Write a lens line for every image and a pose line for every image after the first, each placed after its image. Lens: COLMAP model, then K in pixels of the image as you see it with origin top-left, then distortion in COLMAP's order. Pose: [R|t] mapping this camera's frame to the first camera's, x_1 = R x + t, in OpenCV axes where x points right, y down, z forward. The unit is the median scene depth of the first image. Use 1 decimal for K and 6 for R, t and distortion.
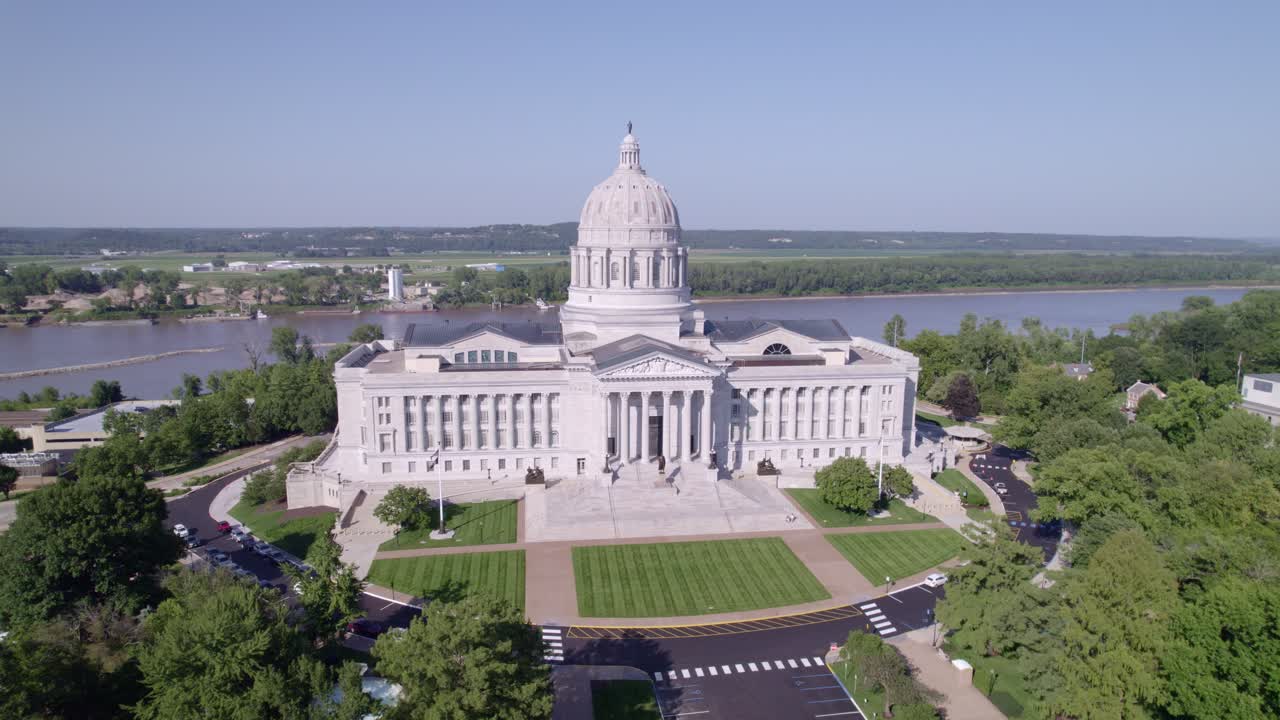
lens RADIAL K [[780.5, 0, 640.0], [0, 780.5, 360.0], [0, 0, 1]] dist [-0.047370, 0.000311]
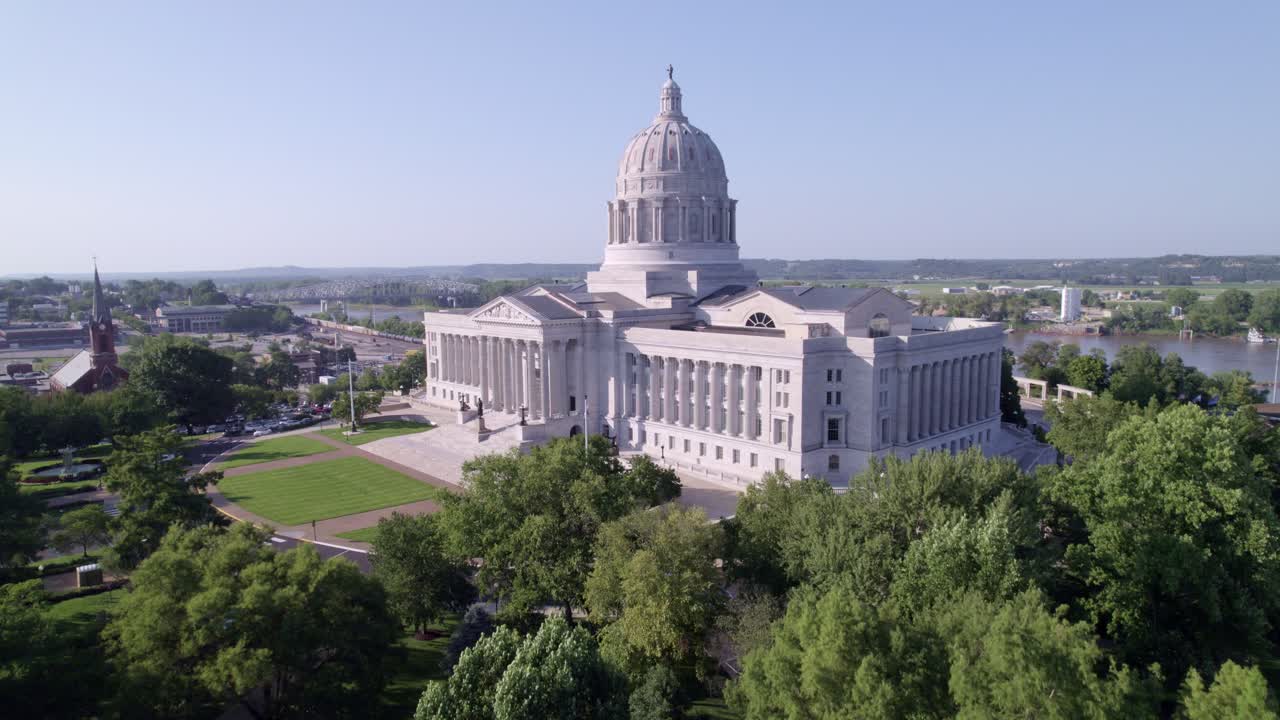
lens RADIAL K [[780.5, 0, 640.0], [0, 780.5, 360.0], [0, 0, 1]] dist [-0.047370, 0.000311]
pose [[0.577294, 0.087596, -0.811824, 0.733455], [-0.116739, 0.992870, 0.024117, 0.020378], [0.808148, 0.080849, 0.583404, 0.462073]]
